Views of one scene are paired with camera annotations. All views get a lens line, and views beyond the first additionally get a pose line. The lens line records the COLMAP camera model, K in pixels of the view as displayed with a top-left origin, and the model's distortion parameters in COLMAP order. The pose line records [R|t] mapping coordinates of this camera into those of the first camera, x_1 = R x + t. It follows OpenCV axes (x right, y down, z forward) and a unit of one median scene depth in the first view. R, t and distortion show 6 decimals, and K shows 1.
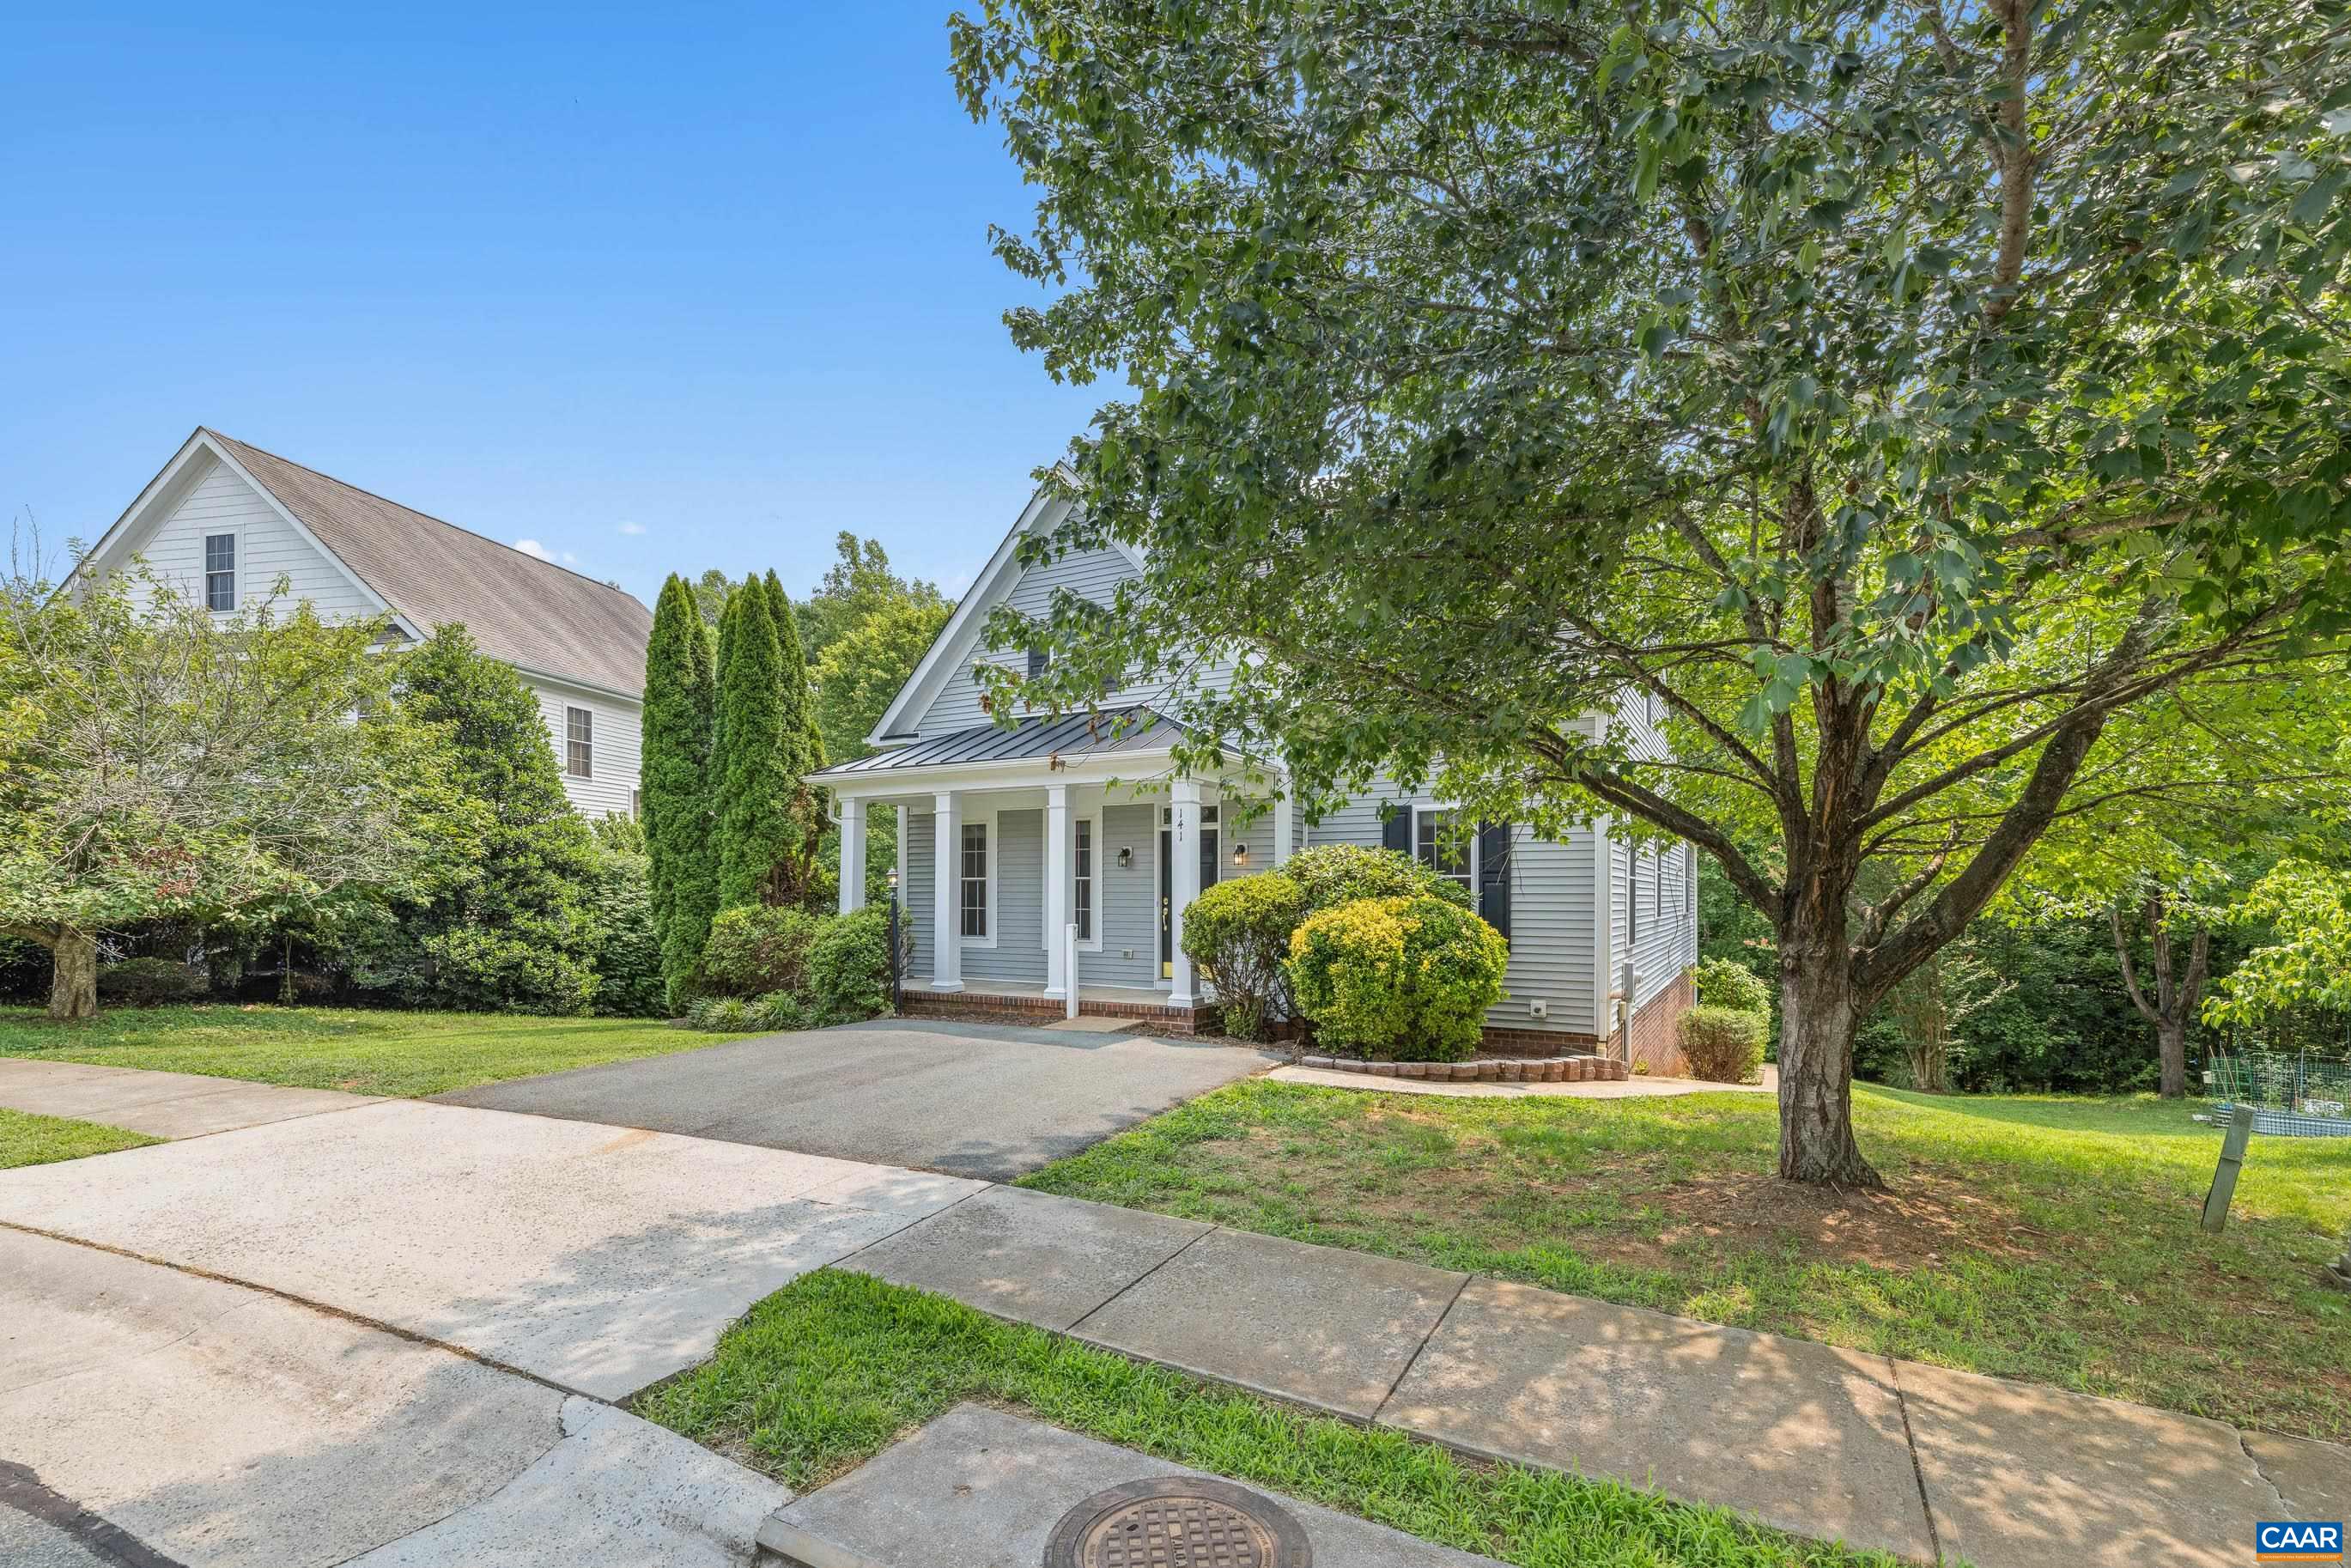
lens RADIAL K [[1046.0, 0, 1177.8], [0, 1046.0, 889.5], [0, 0, 1]] dist [0.011539, 0.000379]
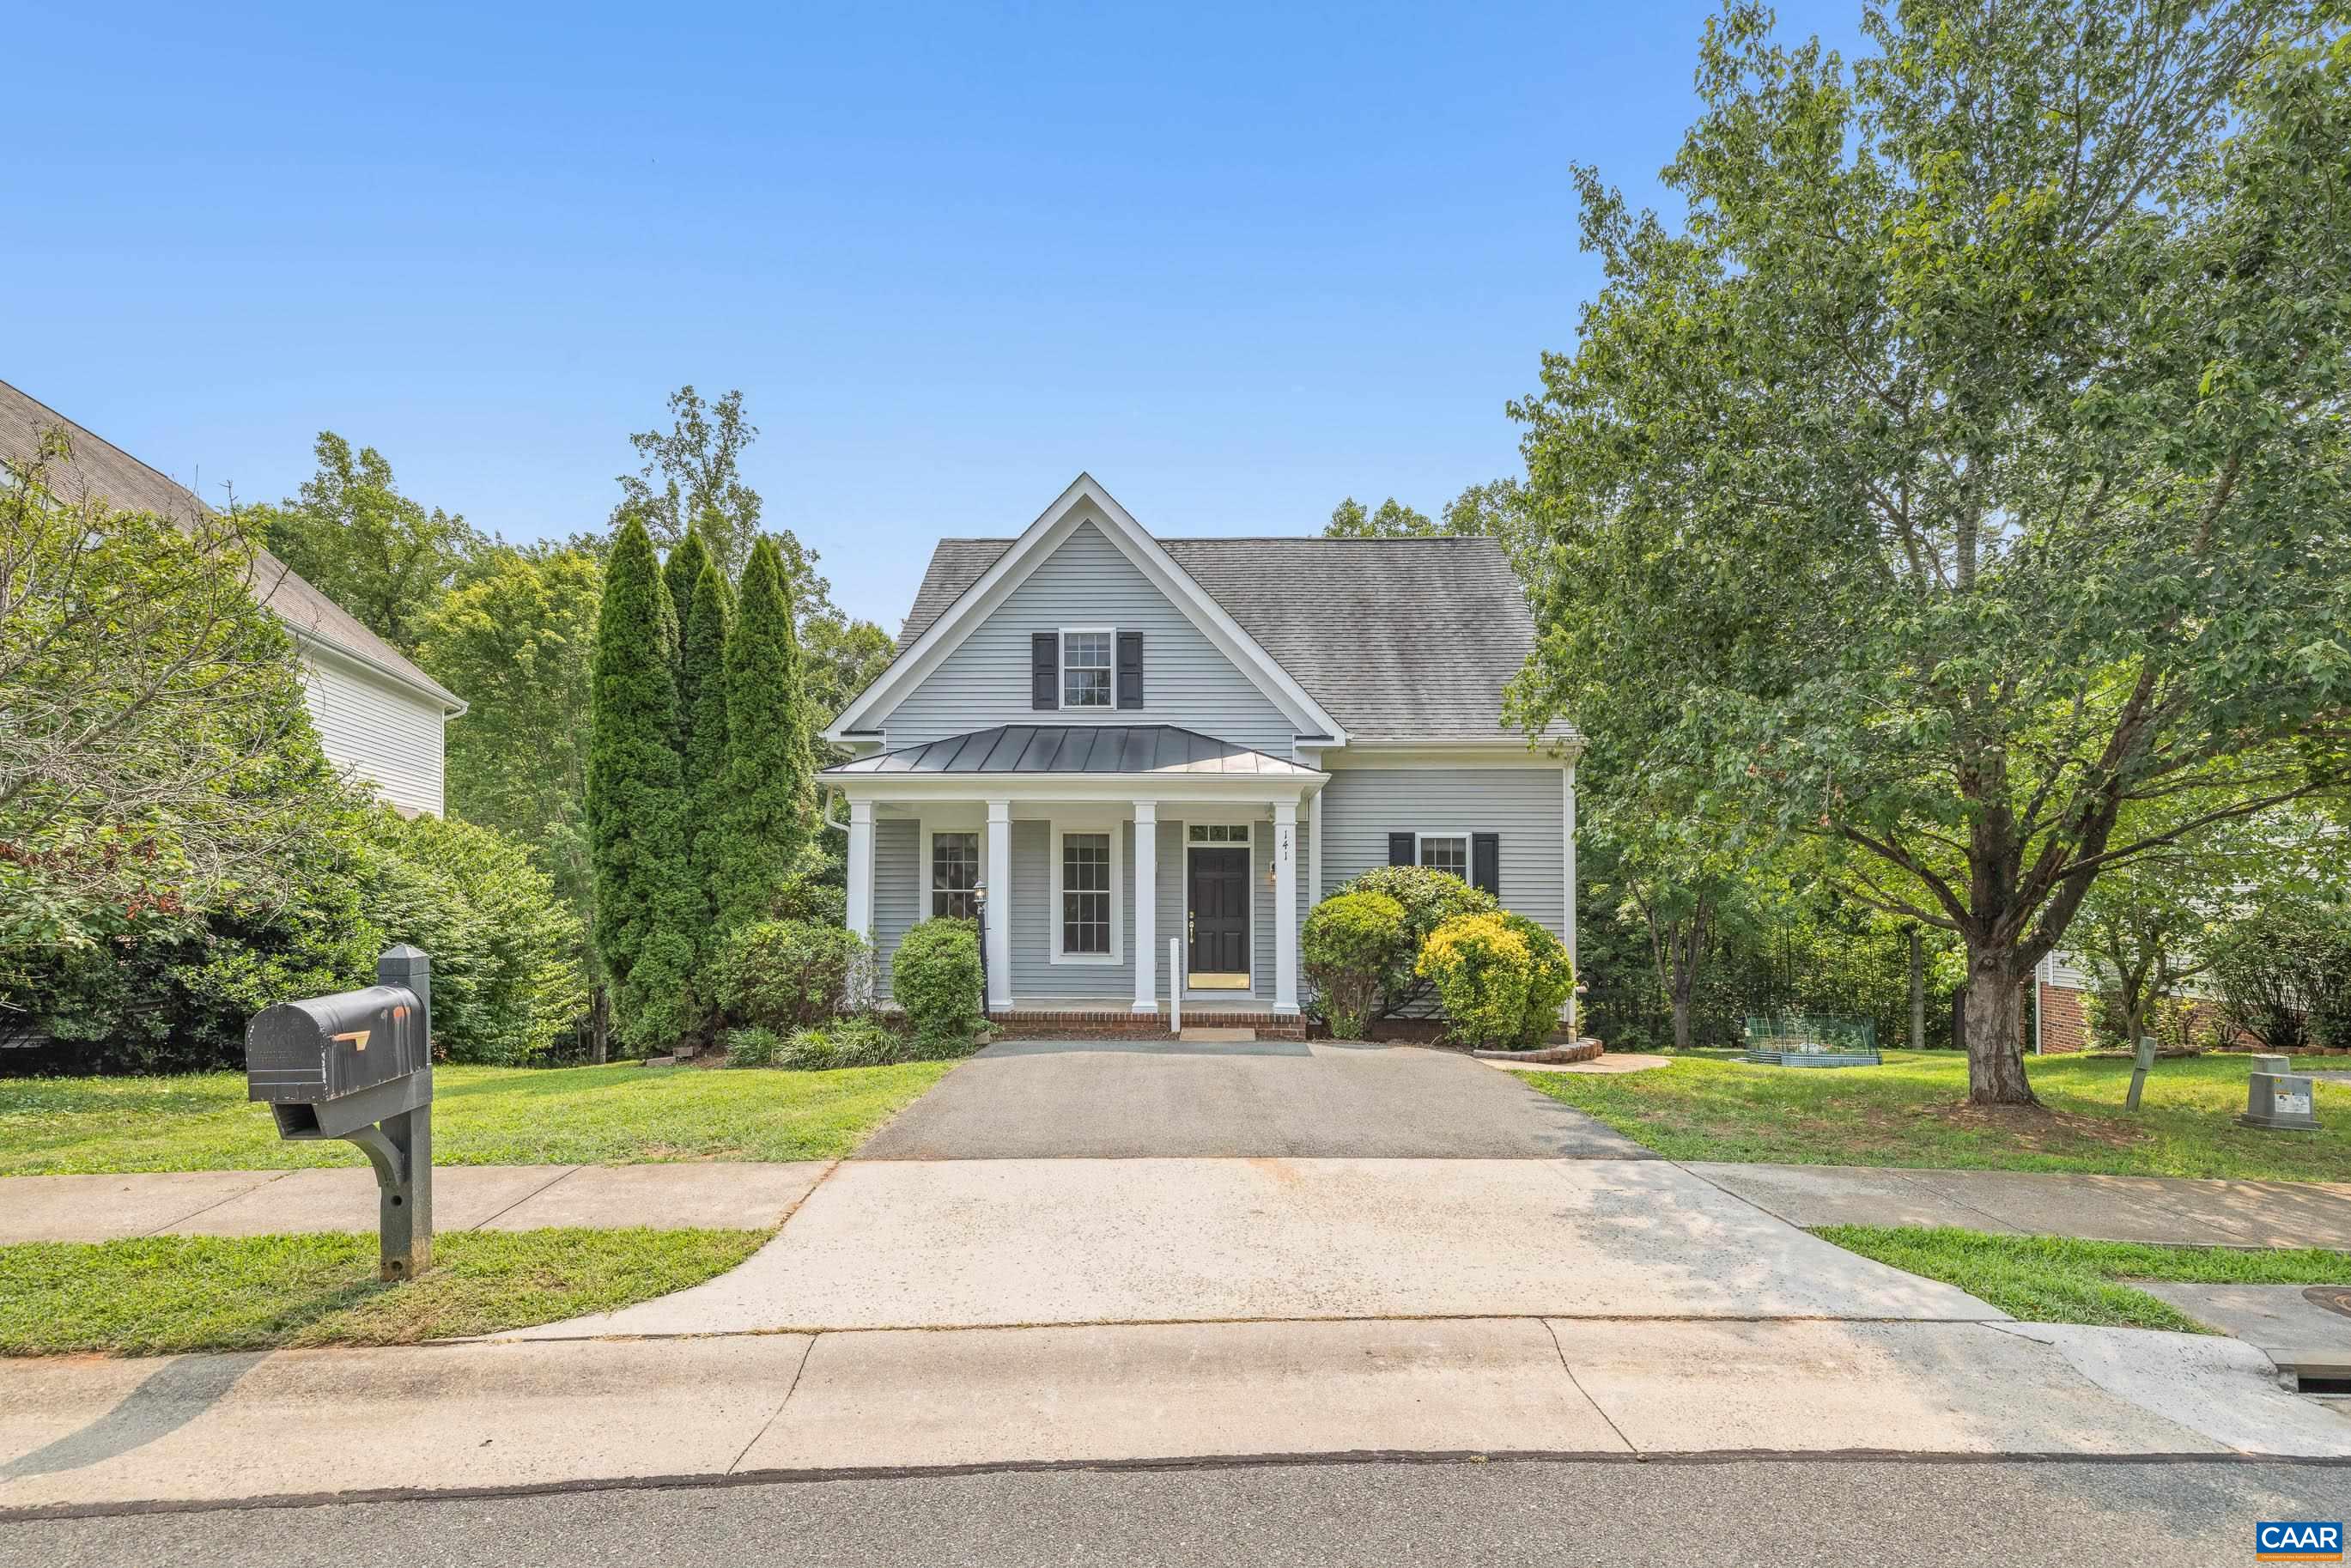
lens RADIAL K [[1050.4, 0, 1177.4], [0, 1050.4, 890.2], [0, 0, 1]] dist [0.003384, 0.000161]
pose [[0.889406, 0.008945, 0.457031, -0.694678], [-0.007148, 0.999958, -0.005661, -0.010398], [-0.457063, 0.001768, 0.889433, 0.105748]]
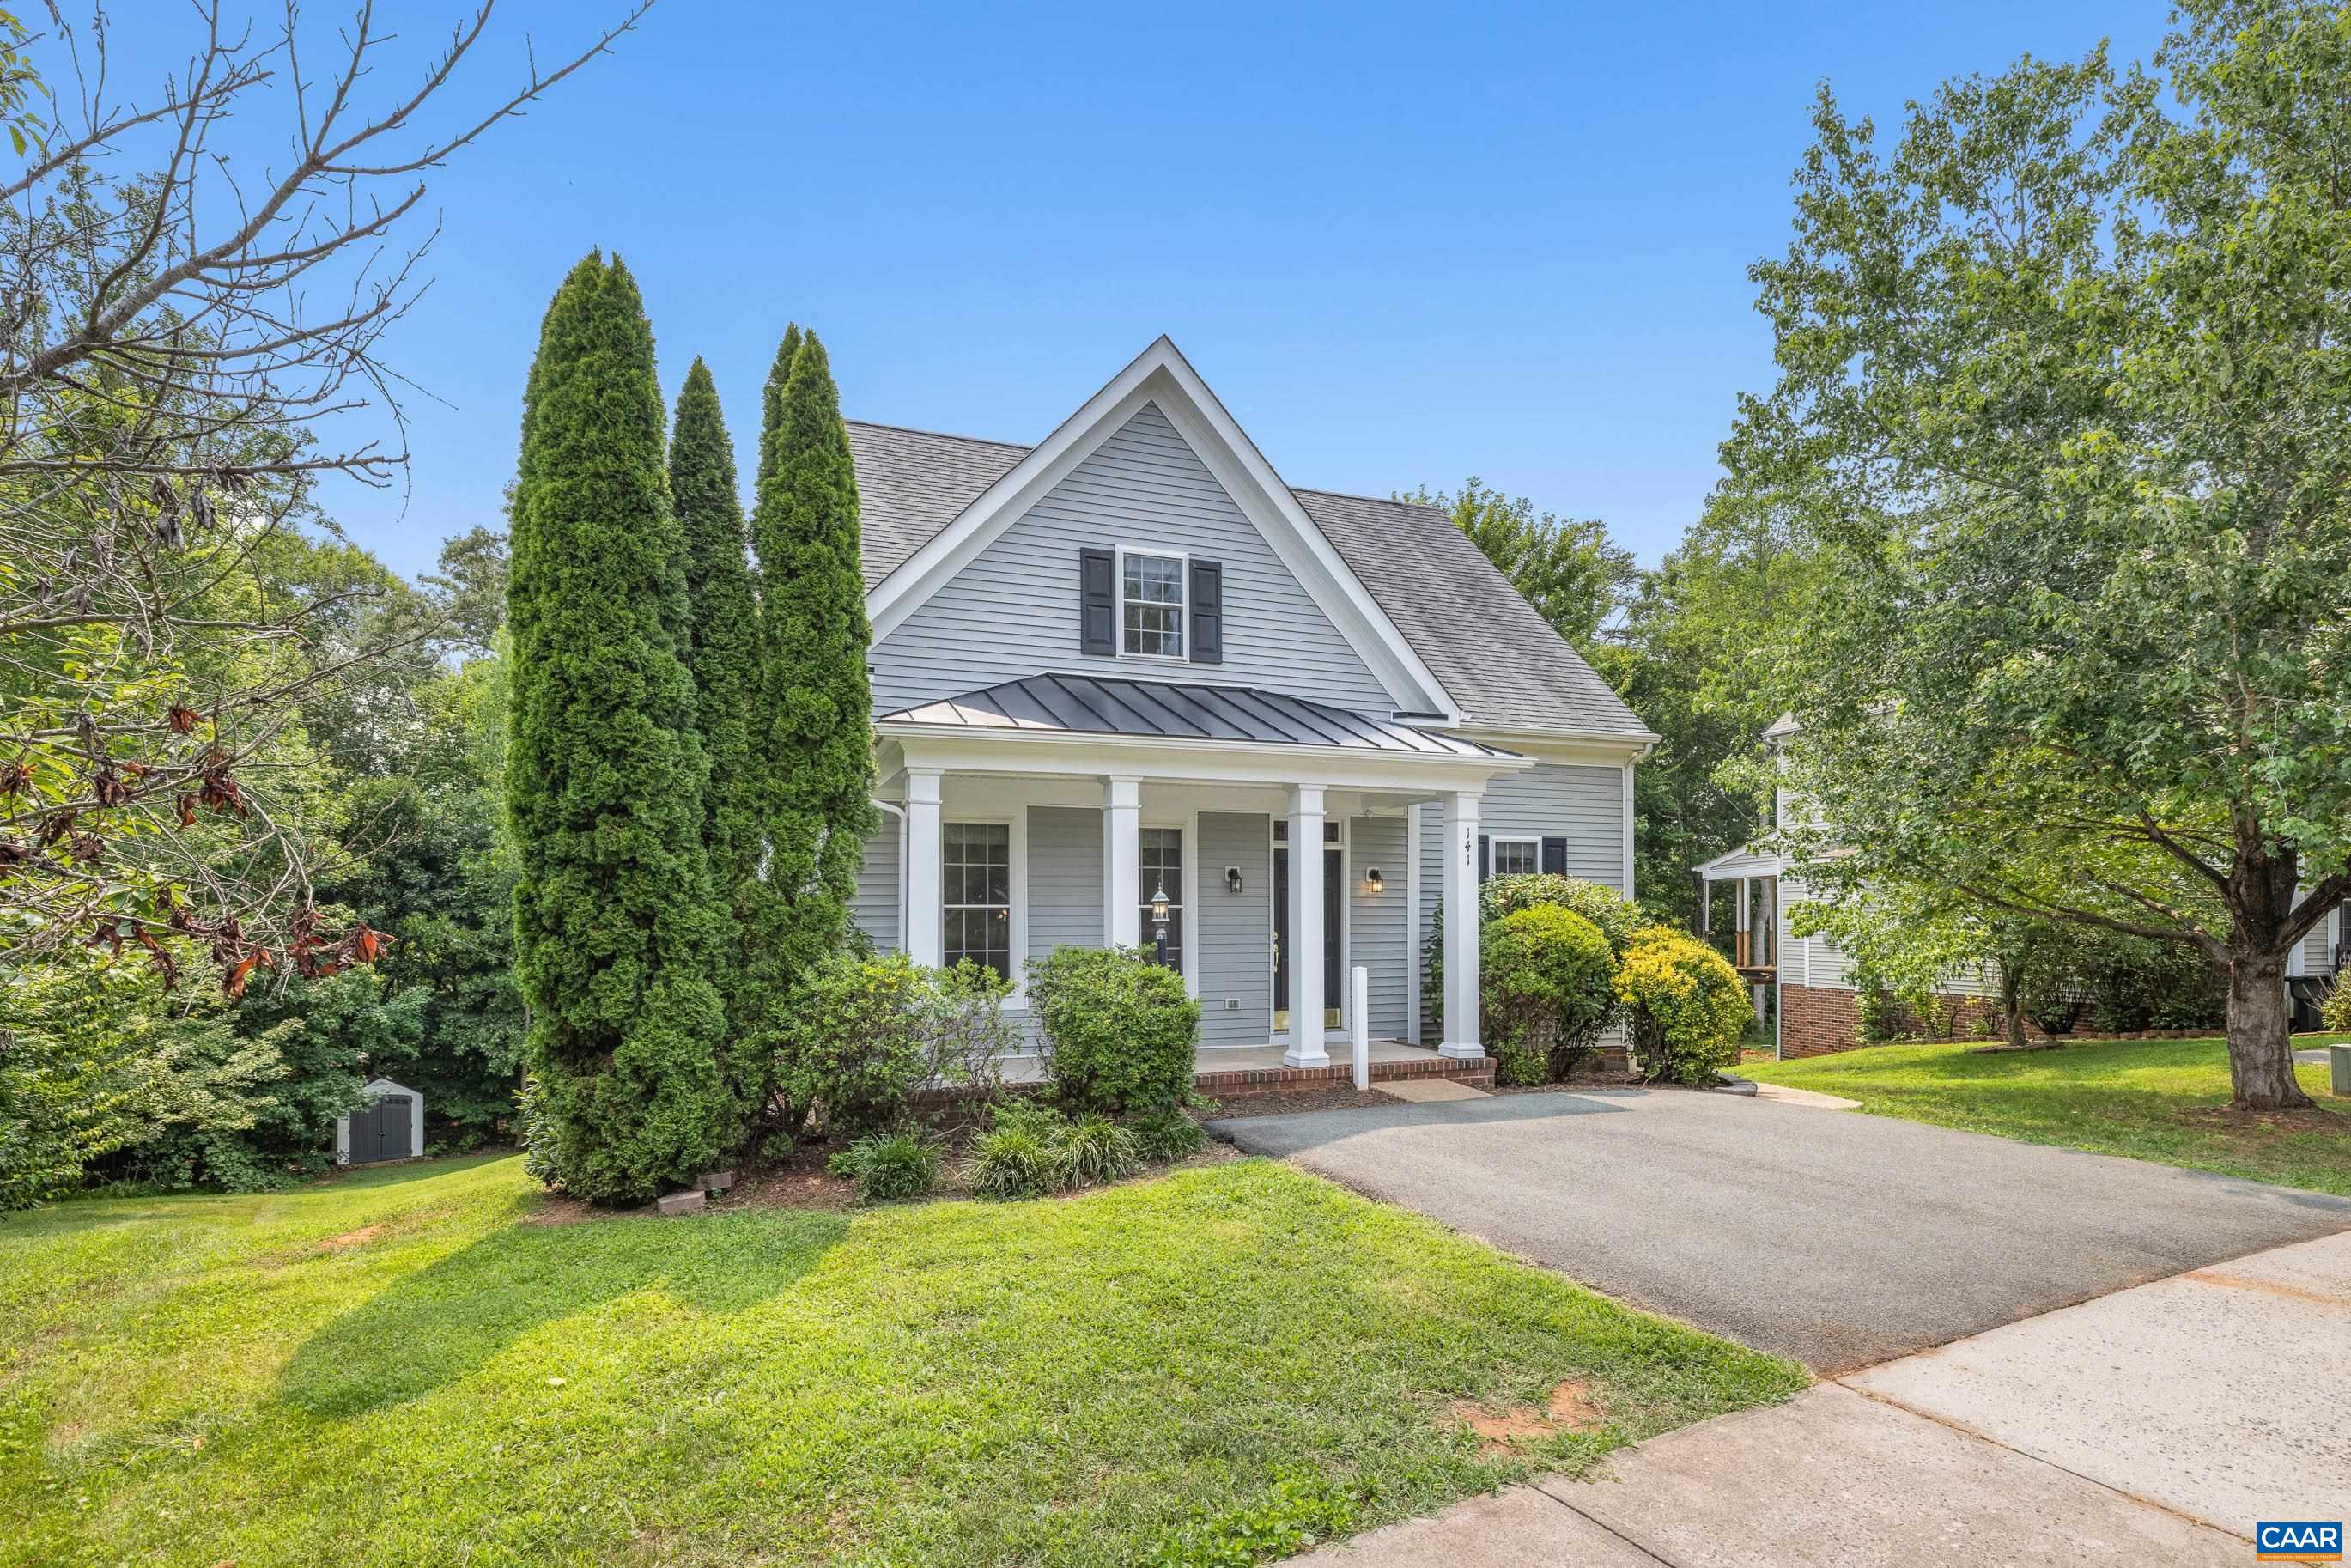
lens RADIAL K [[1140.2, 0, 1172.1], [0, 1140.2, 924.3], [0, 0, 1]] dist [-0.004973, -0.000865]
pose [[0.641222, -0.007651, 0.767317, -1.026337], [0.001509, 0.999961, 0.008710, -0.007692], [-0.767354, -0.004427, 0.641209, 0.691200]]
